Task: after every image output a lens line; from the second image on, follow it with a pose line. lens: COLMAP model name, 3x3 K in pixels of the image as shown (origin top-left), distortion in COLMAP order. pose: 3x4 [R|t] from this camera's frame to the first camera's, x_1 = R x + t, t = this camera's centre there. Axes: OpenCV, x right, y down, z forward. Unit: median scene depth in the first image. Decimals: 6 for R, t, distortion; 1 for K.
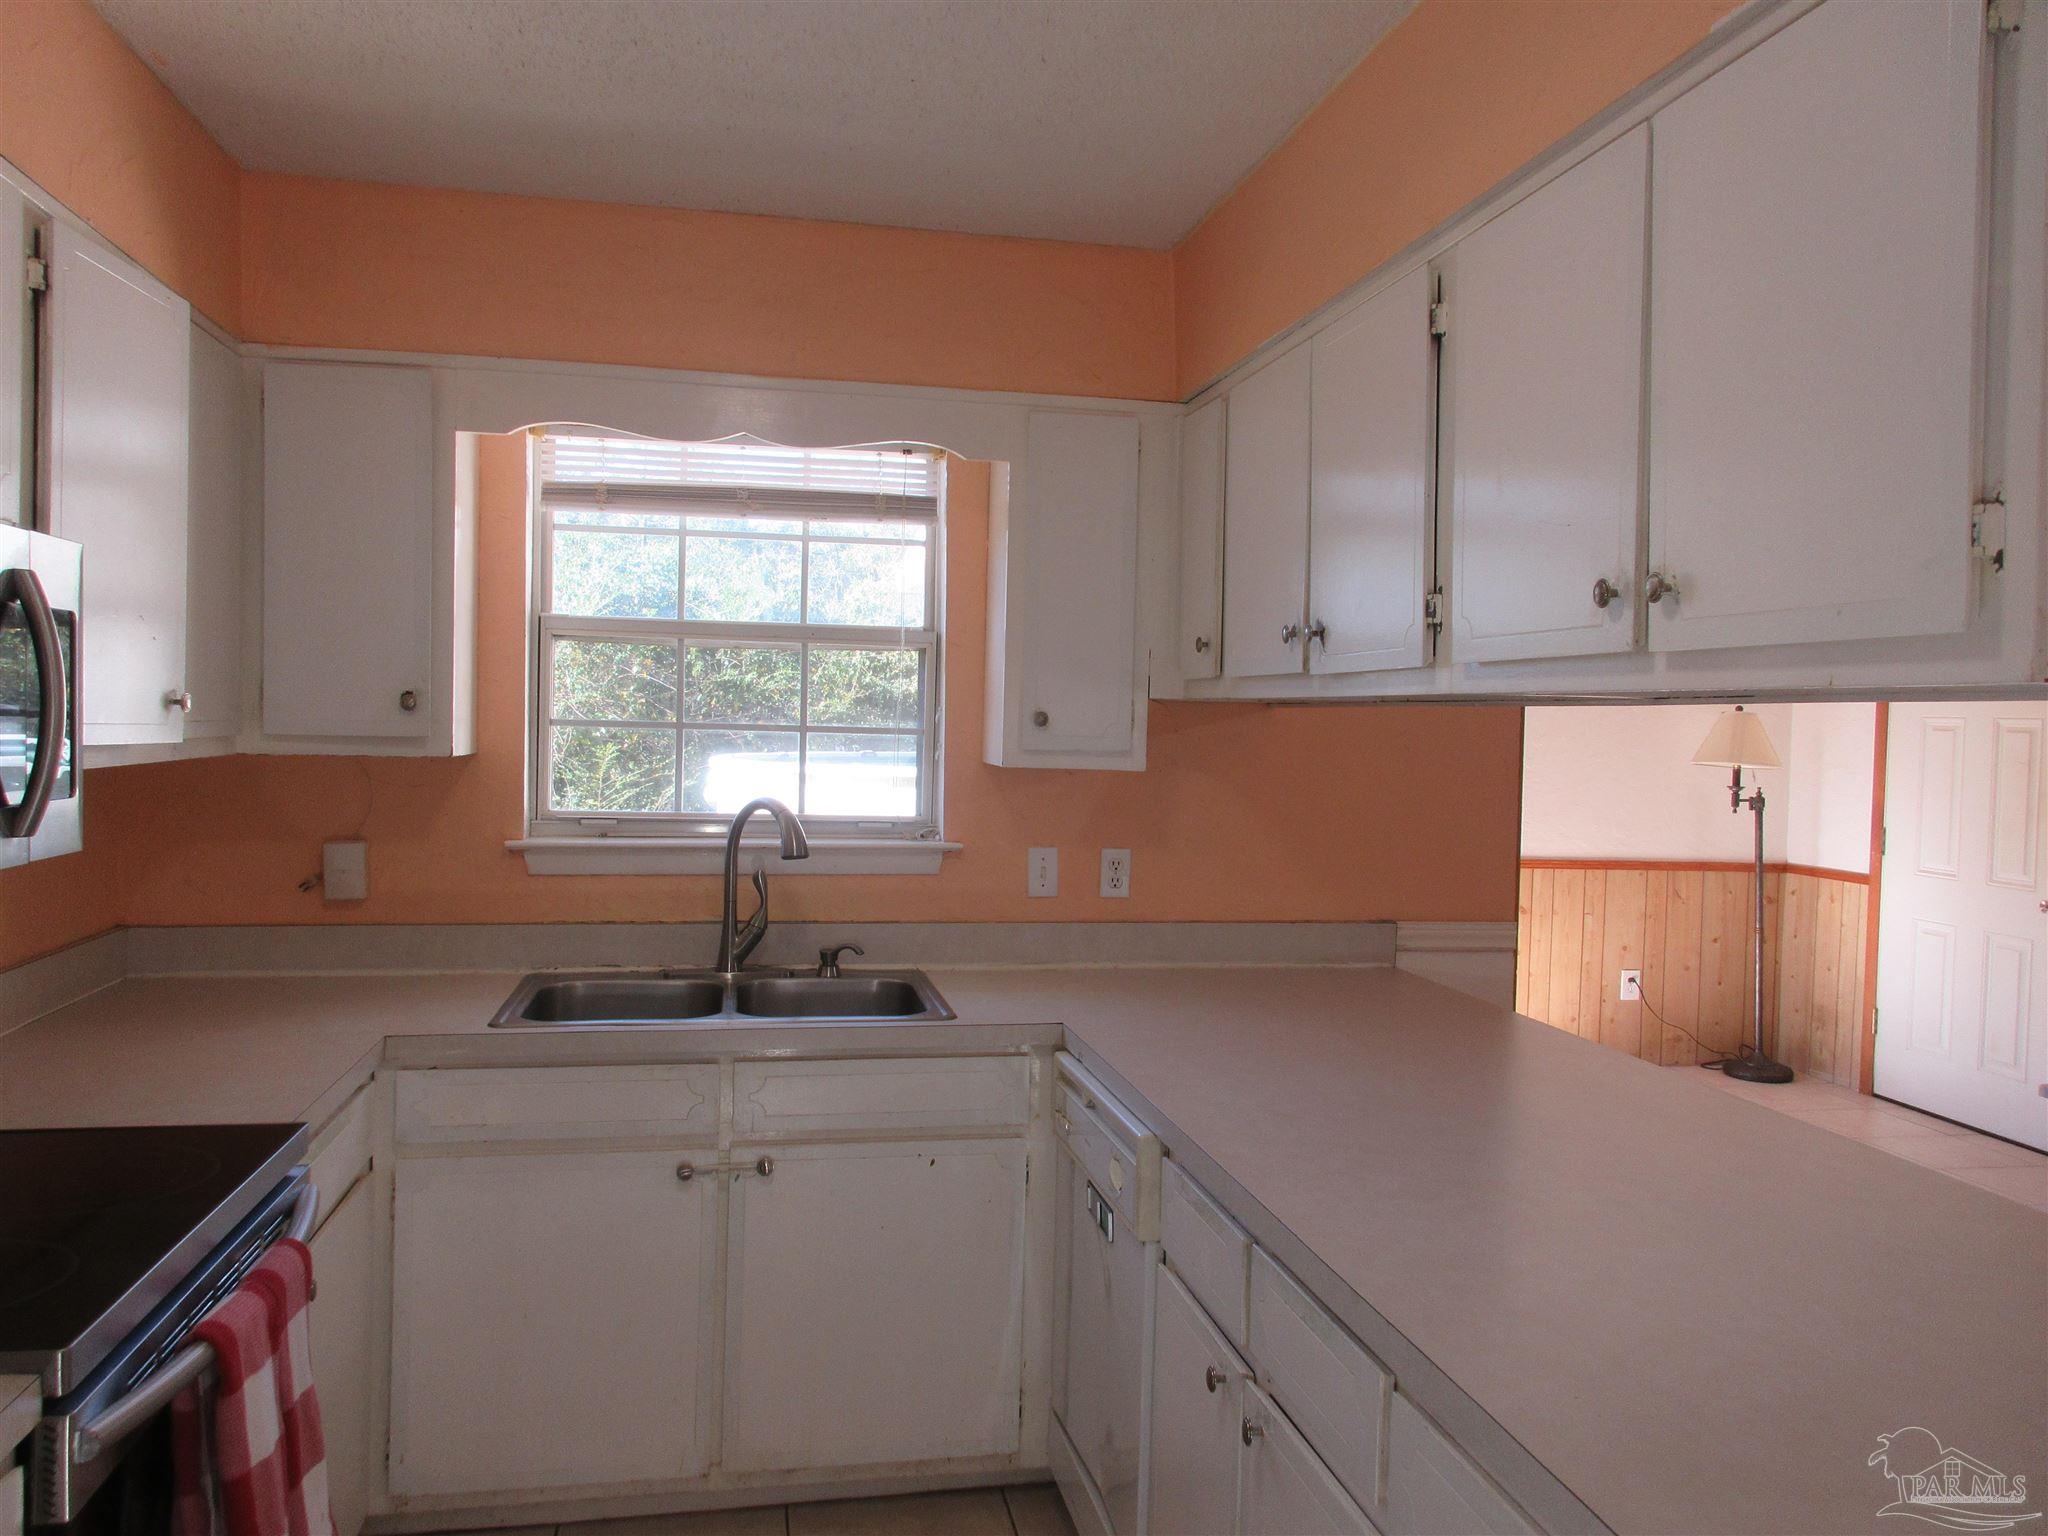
lens RADIAL K [[1524.4, 0, 1051.5], [0, 1524.4, 759.4], [0, 0, 1]] dist [0.004449, 0.004768]
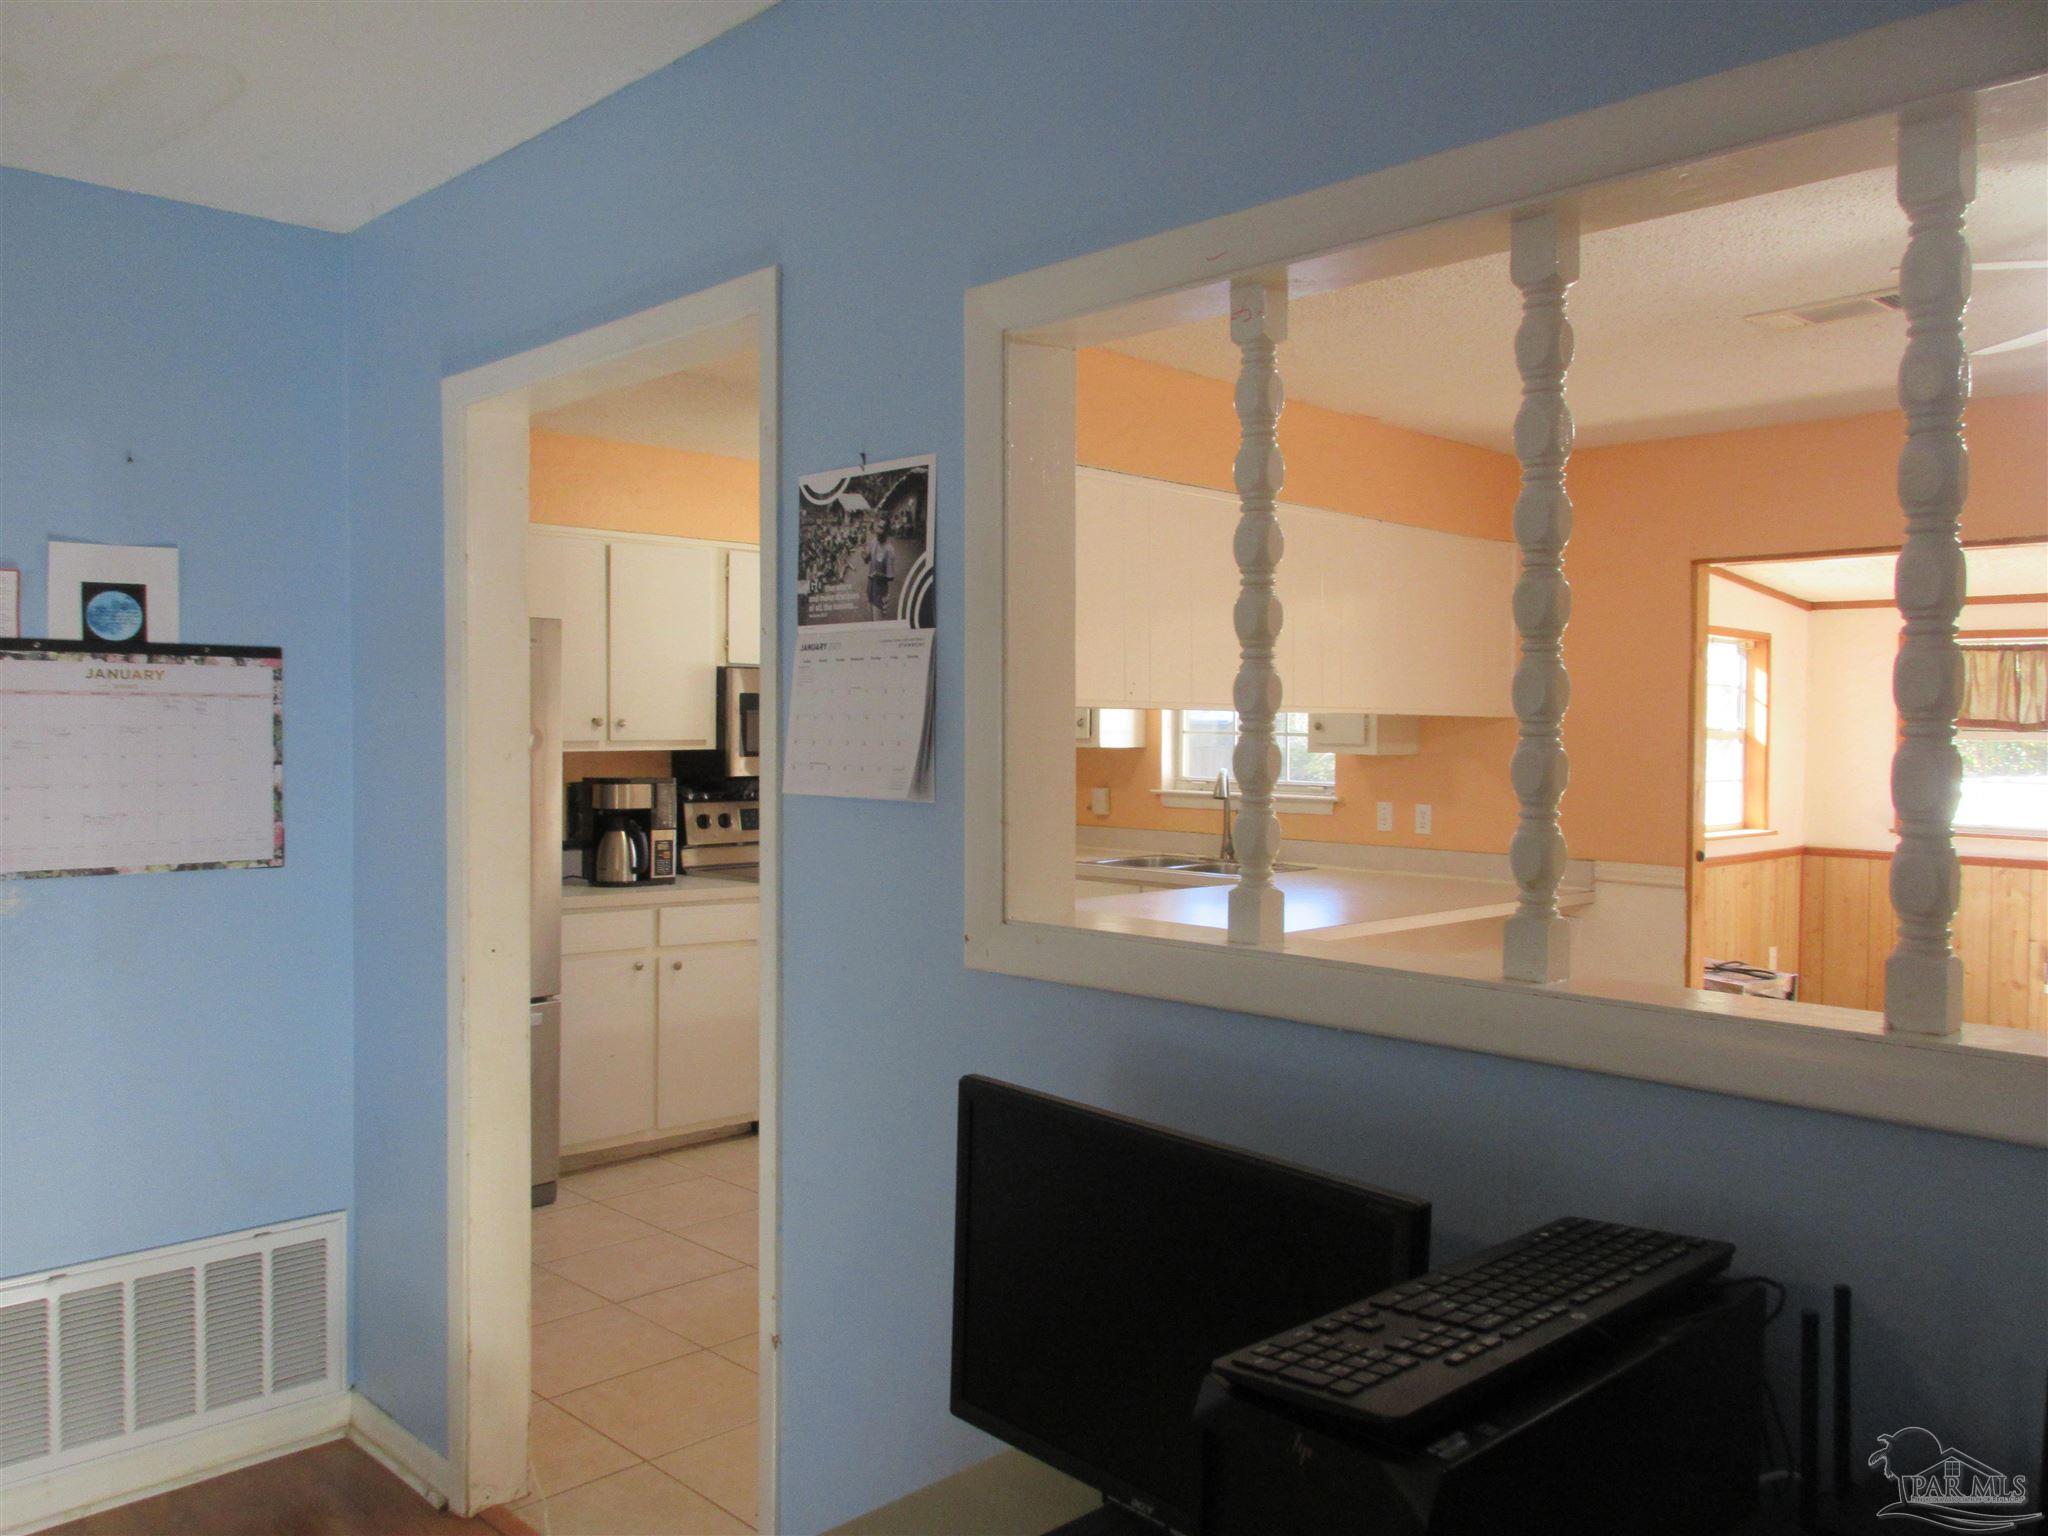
lens RADIAL K [[1603.9, 0, 1027.4], [0, 1603.9, 760.2], [0, 0, 1]] dist [-0.010590, 0.005575]
pose [[0.541351, -0.004335, -0.840786, 0.670140], [-0.018166, 0.999693, -0.016850, 0.025141], [0.840601, 0.024395, 0.541106, -0.154453]]
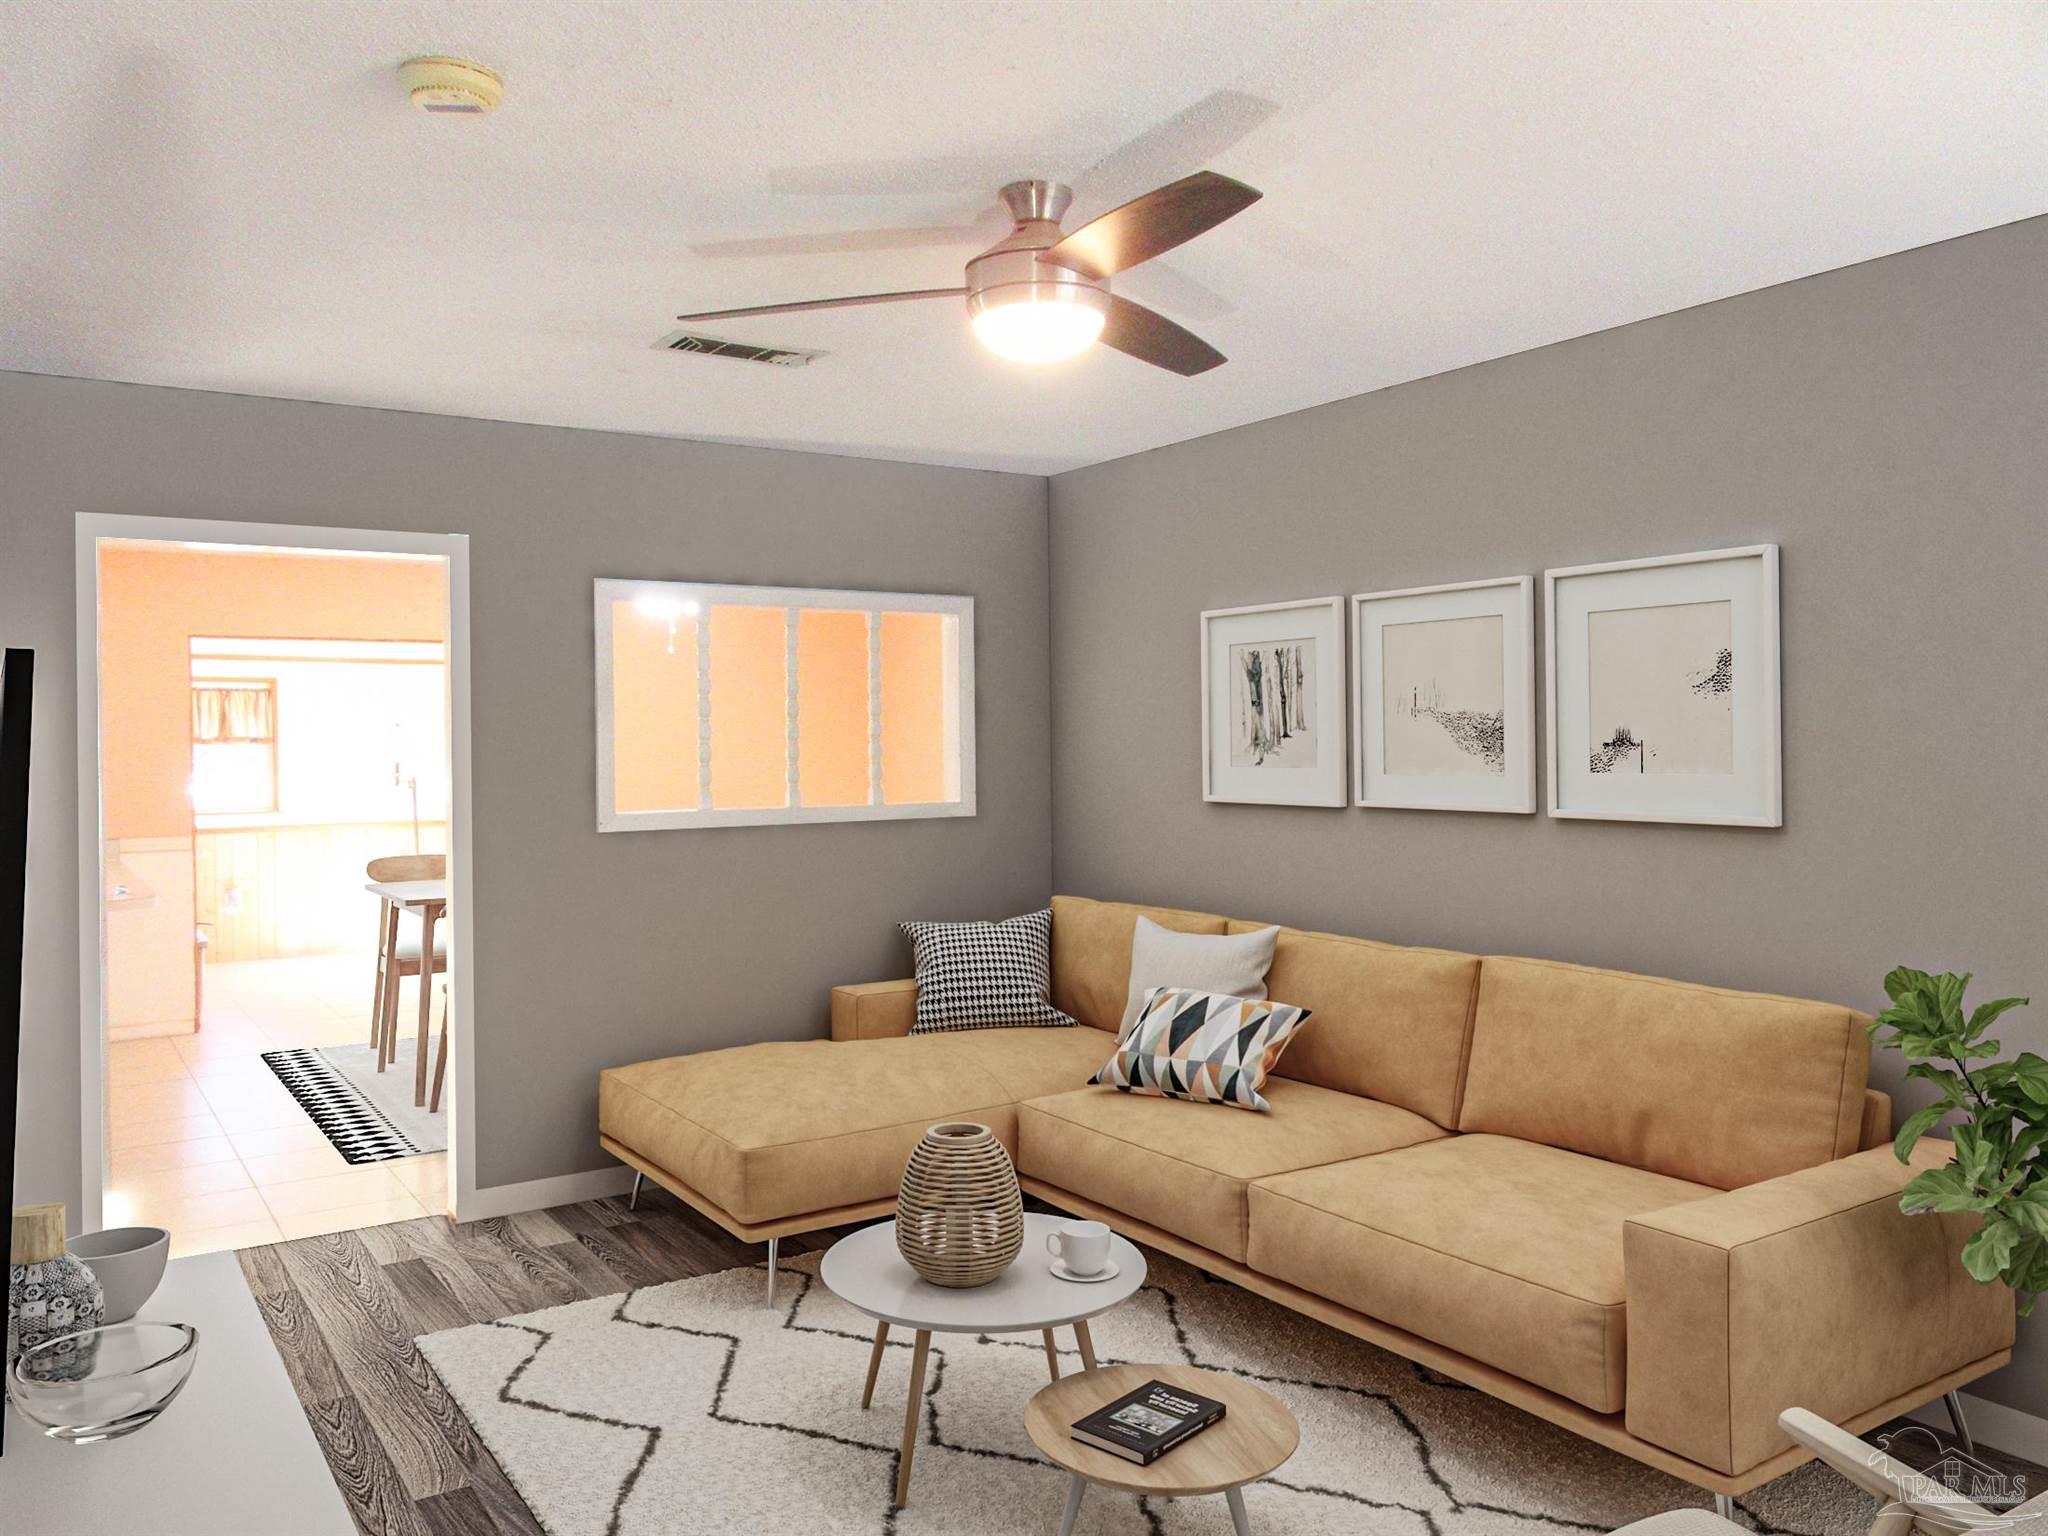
lens RADIAL K [[1524.4, 0, 1051.5], [0, 1524.4, 759.4], [0, 0, 1]] dist [0.004449, 0.004768]
pose [[0.924091, -0.040754, 0.379993, 0.340468], [0.044926, 0.998988, -0.002115, 0.033151], [-0.379523, 0.019026, 0.924987, -0.774213]]
